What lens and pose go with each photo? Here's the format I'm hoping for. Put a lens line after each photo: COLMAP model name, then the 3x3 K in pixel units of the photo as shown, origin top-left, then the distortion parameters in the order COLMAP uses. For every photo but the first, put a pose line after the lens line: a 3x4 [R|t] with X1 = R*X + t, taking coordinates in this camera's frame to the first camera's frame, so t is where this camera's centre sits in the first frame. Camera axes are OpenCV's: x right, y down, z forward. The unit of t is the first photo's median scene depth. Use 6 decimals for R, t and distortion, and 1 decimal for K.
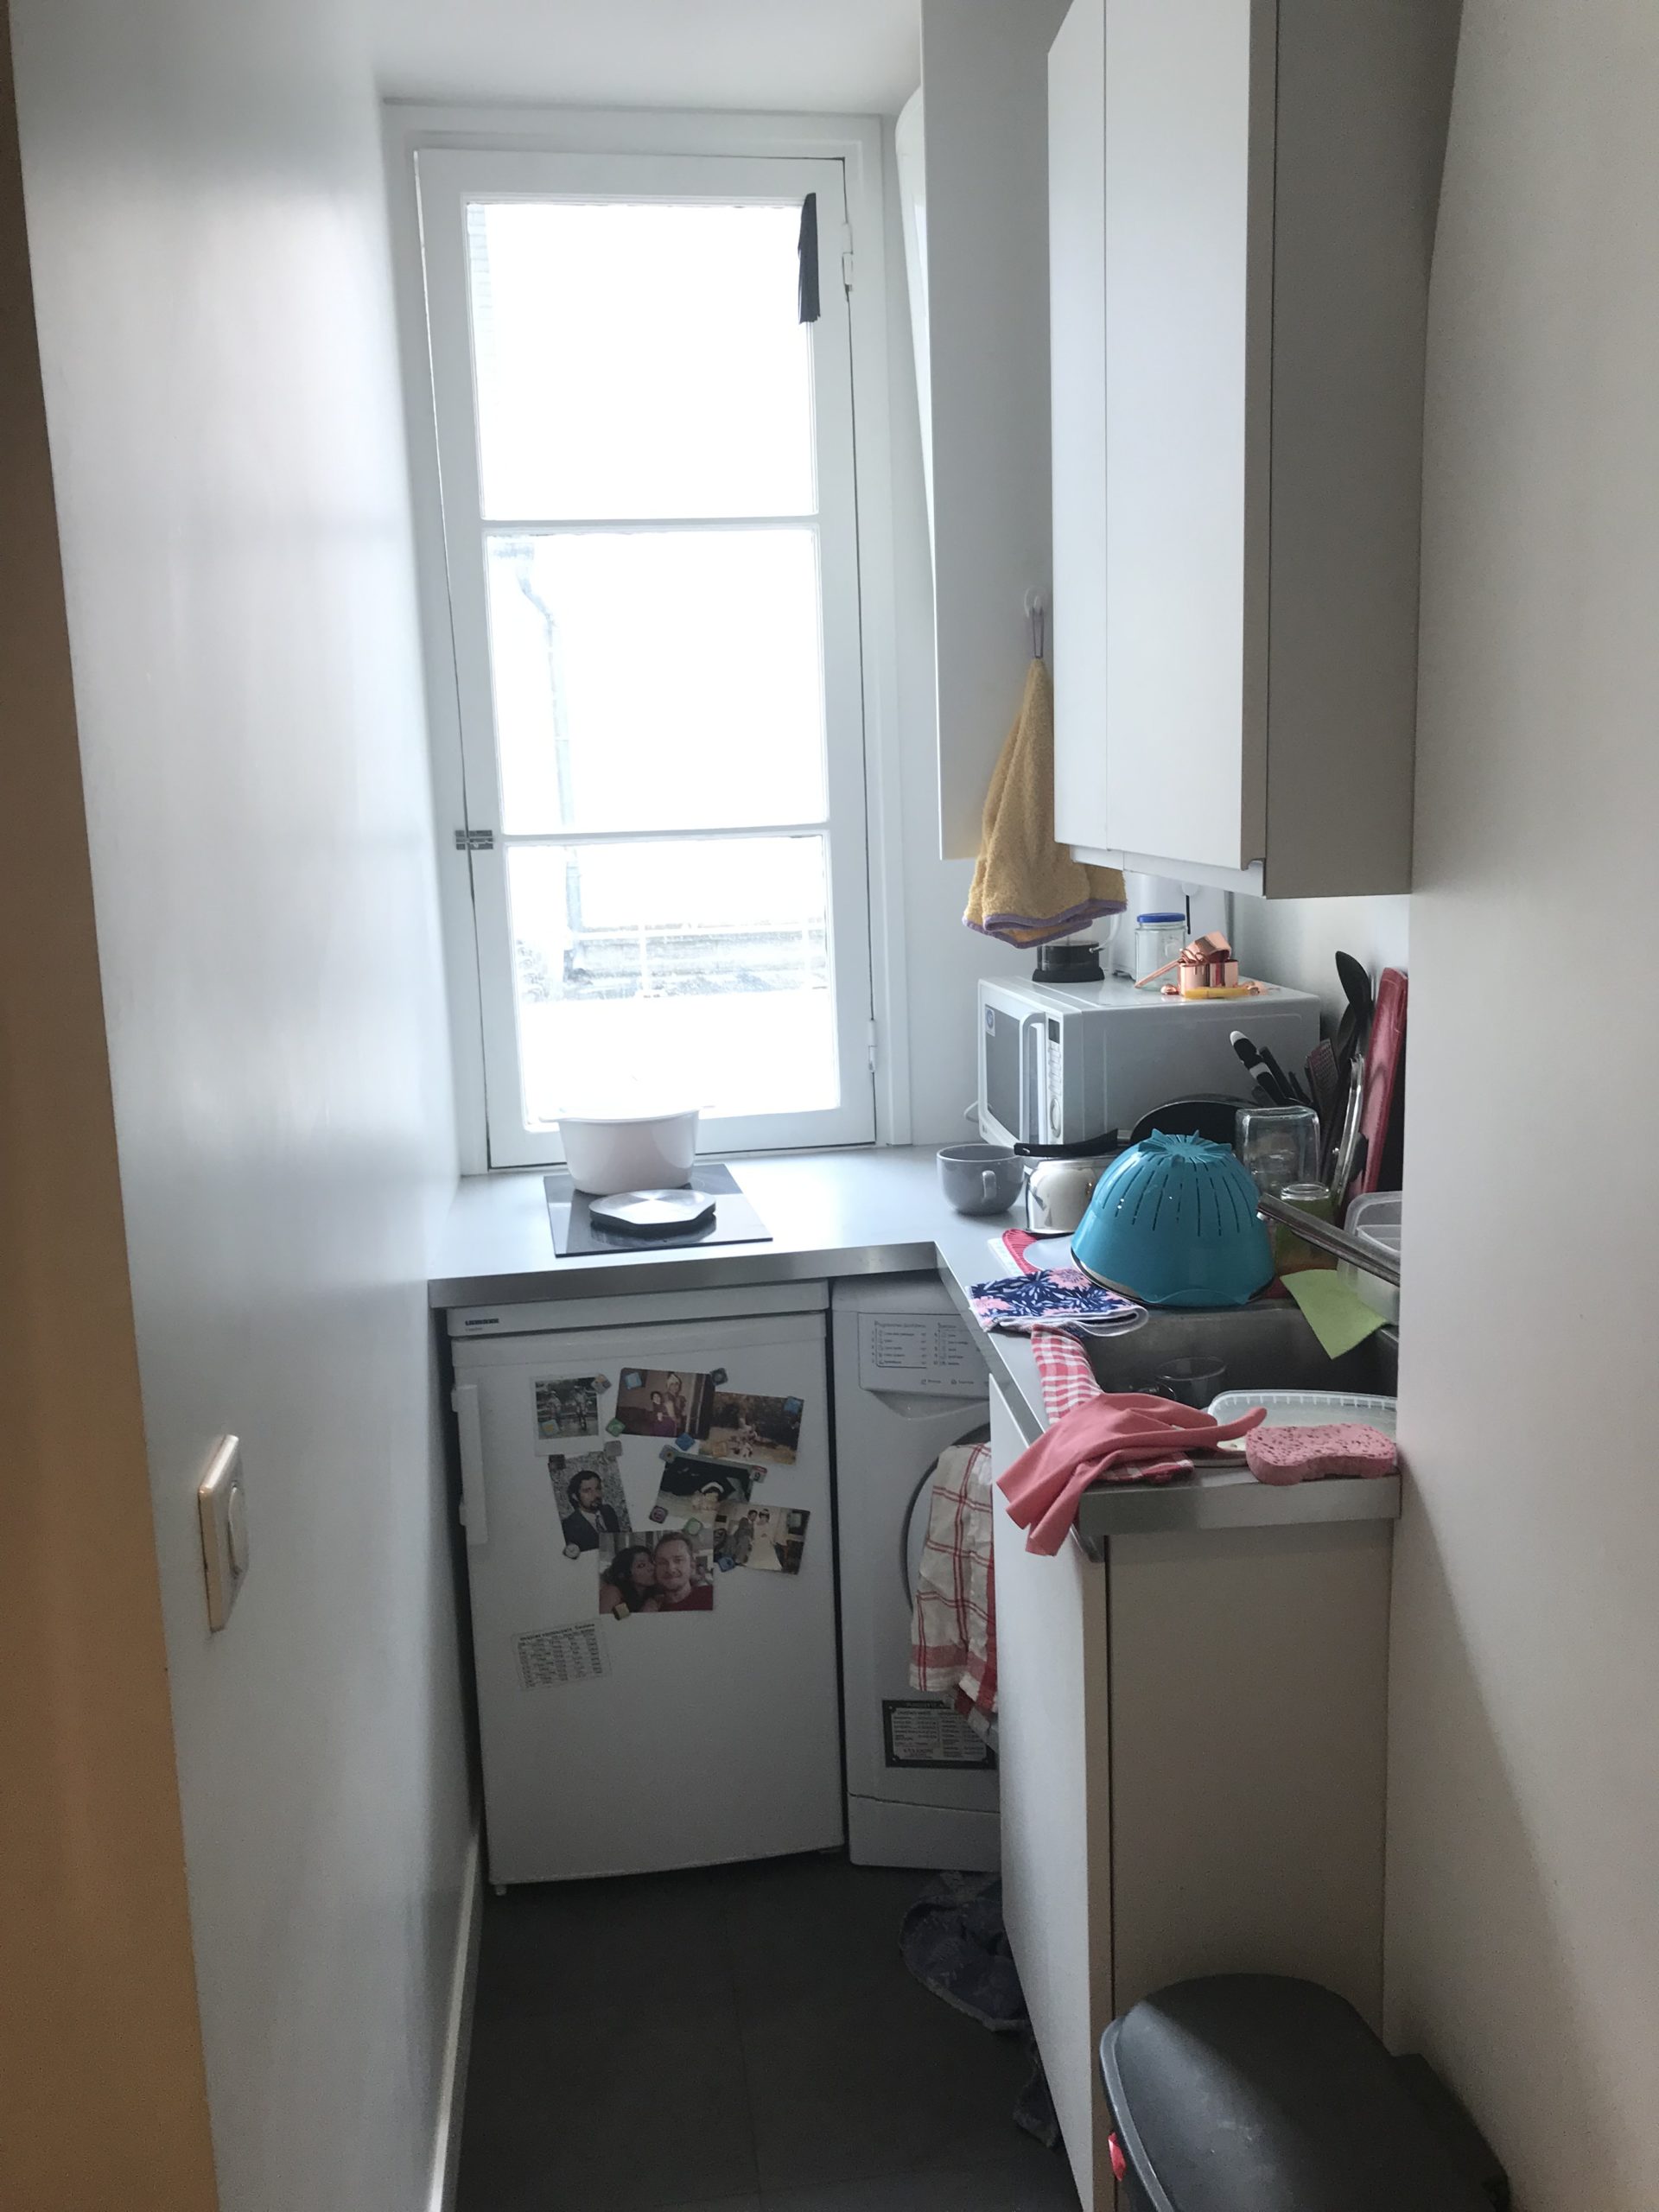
lens RADIAL K [[1793.7, 0, 829.5], [0, 1793.7, 1106.0], [0, 0, 1]] dist [0.070287, -0.000358]
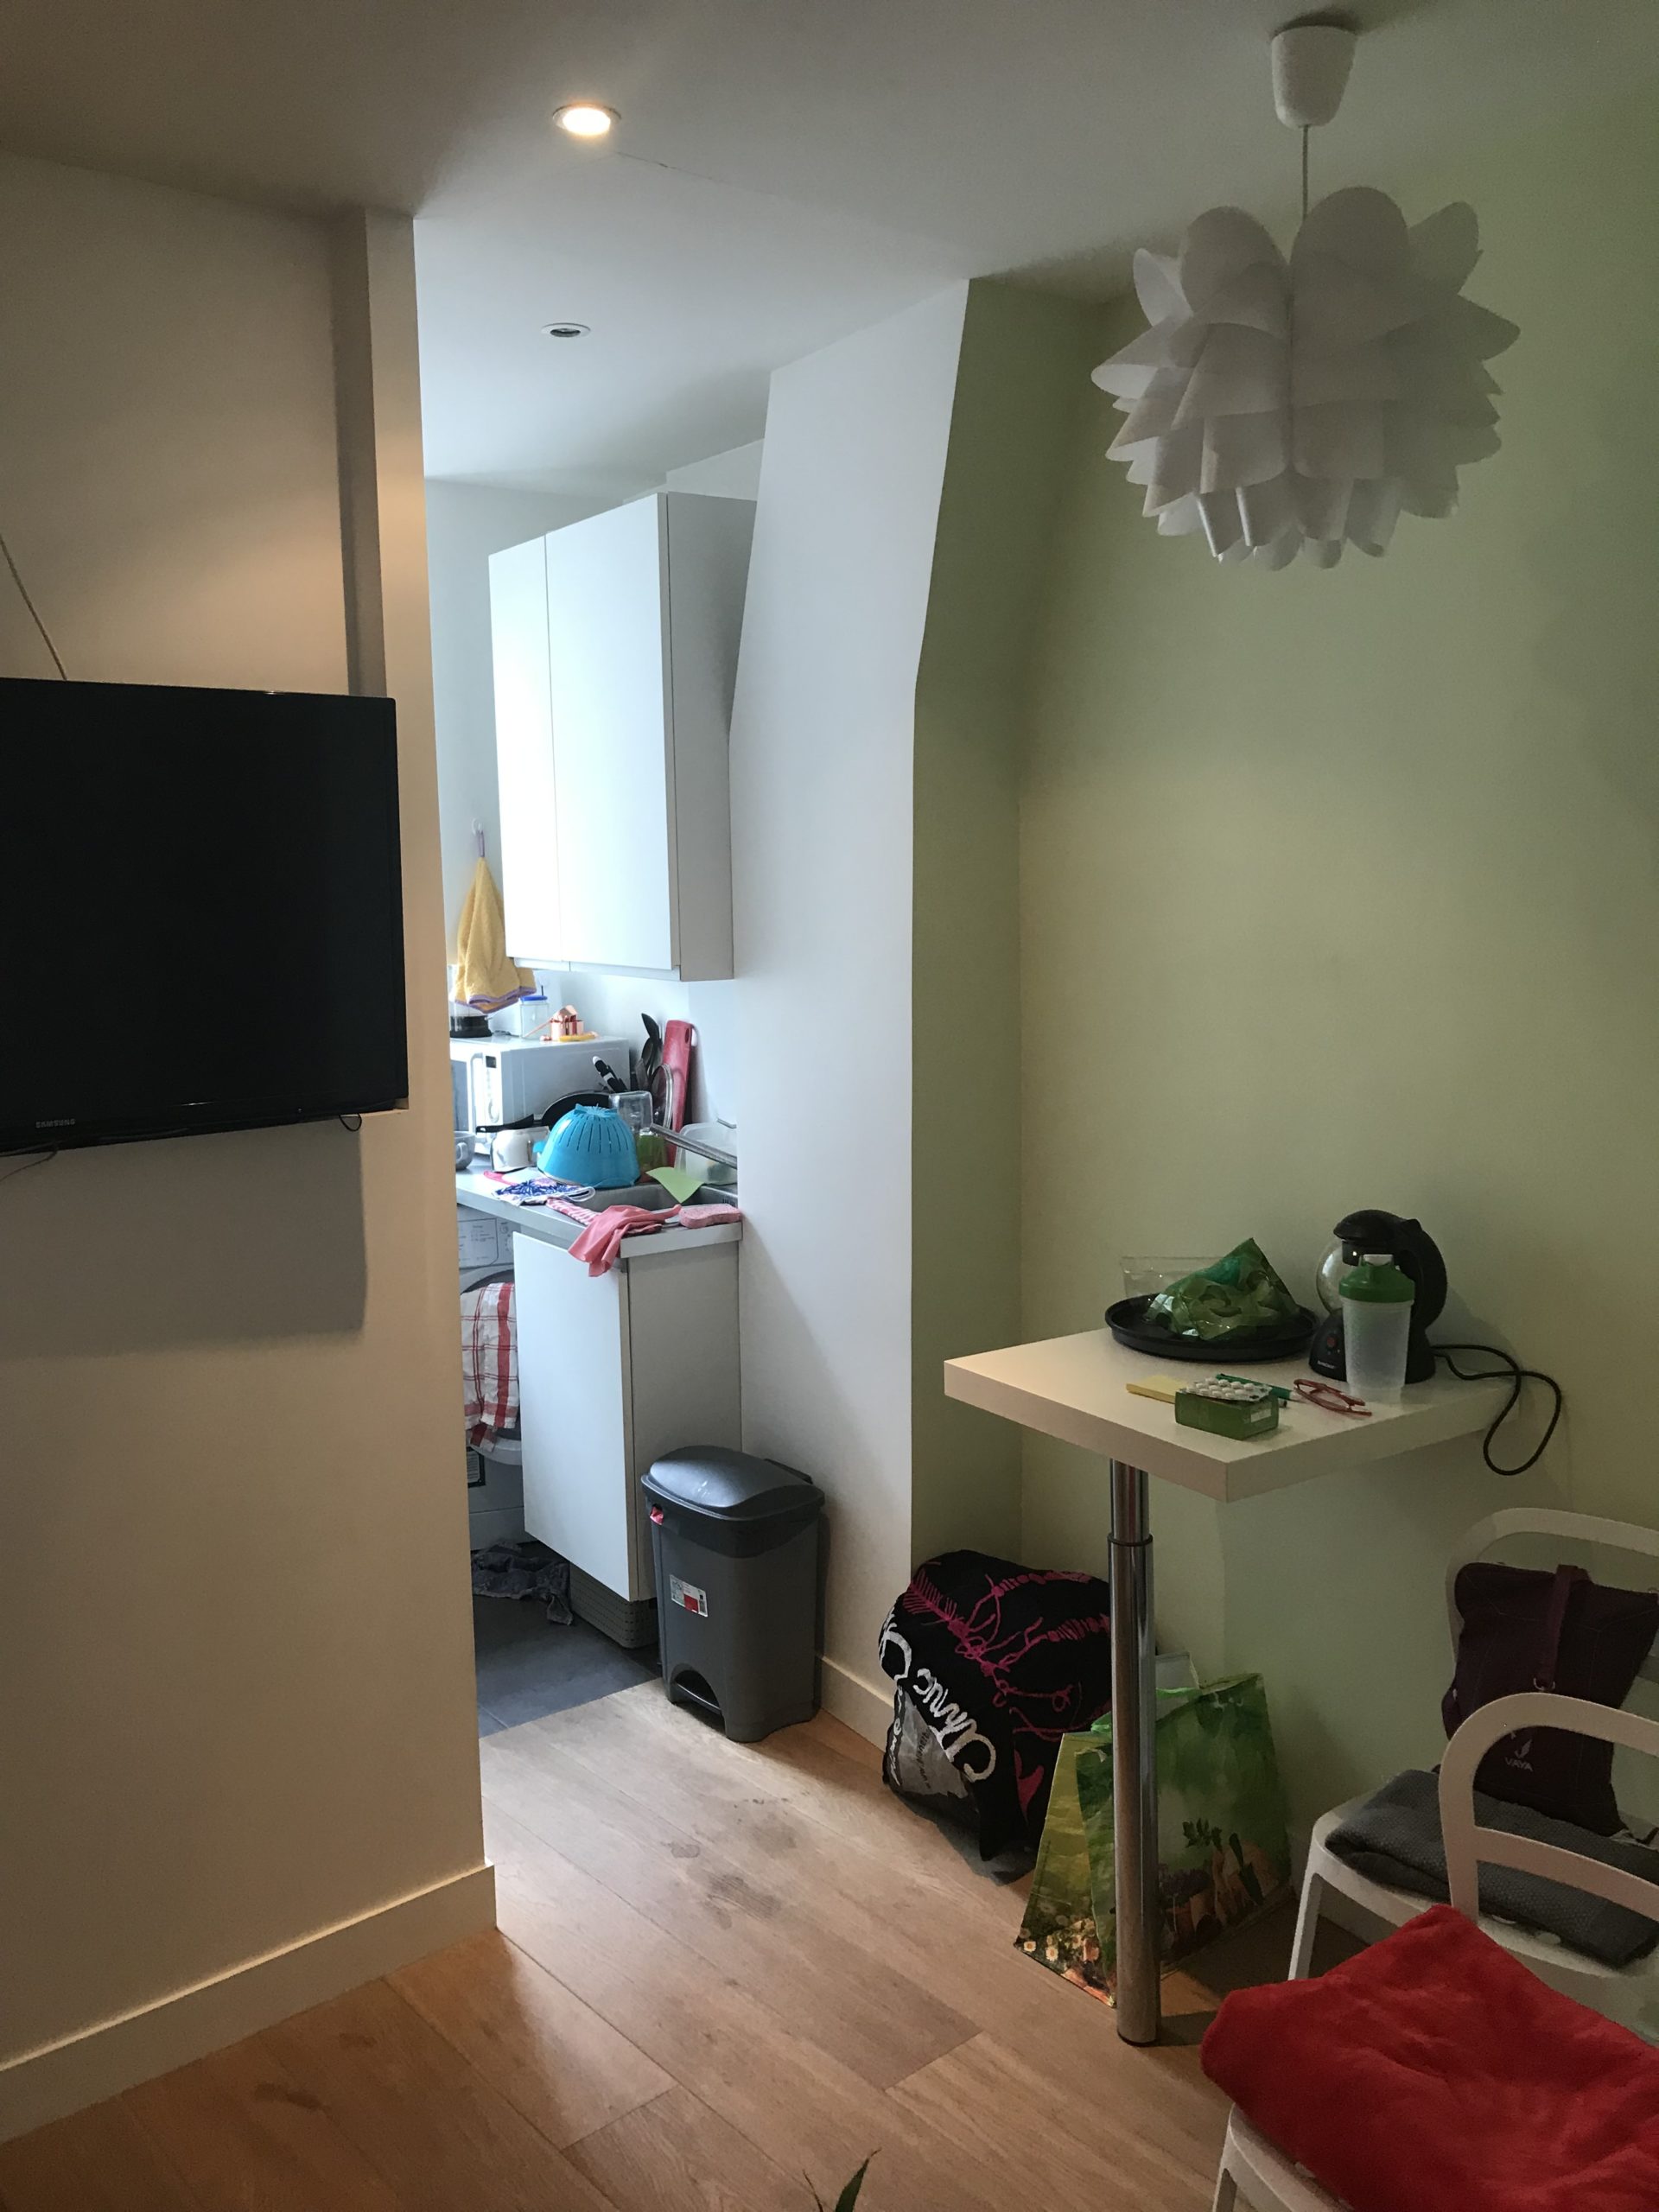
lens RADIAL K [[1793.7, 0, 829.5], [0, 1793.7, 1106.0], [0, 0, 1]] dist [0.070287, -0.000358]
pose [[0.867294, -0.046079, 0.495660, -0.503025], [0.074037, 0.996573, -0.036901, 0.098950], [-0.492261, 0.068701, 0.867732, -0.753384]]
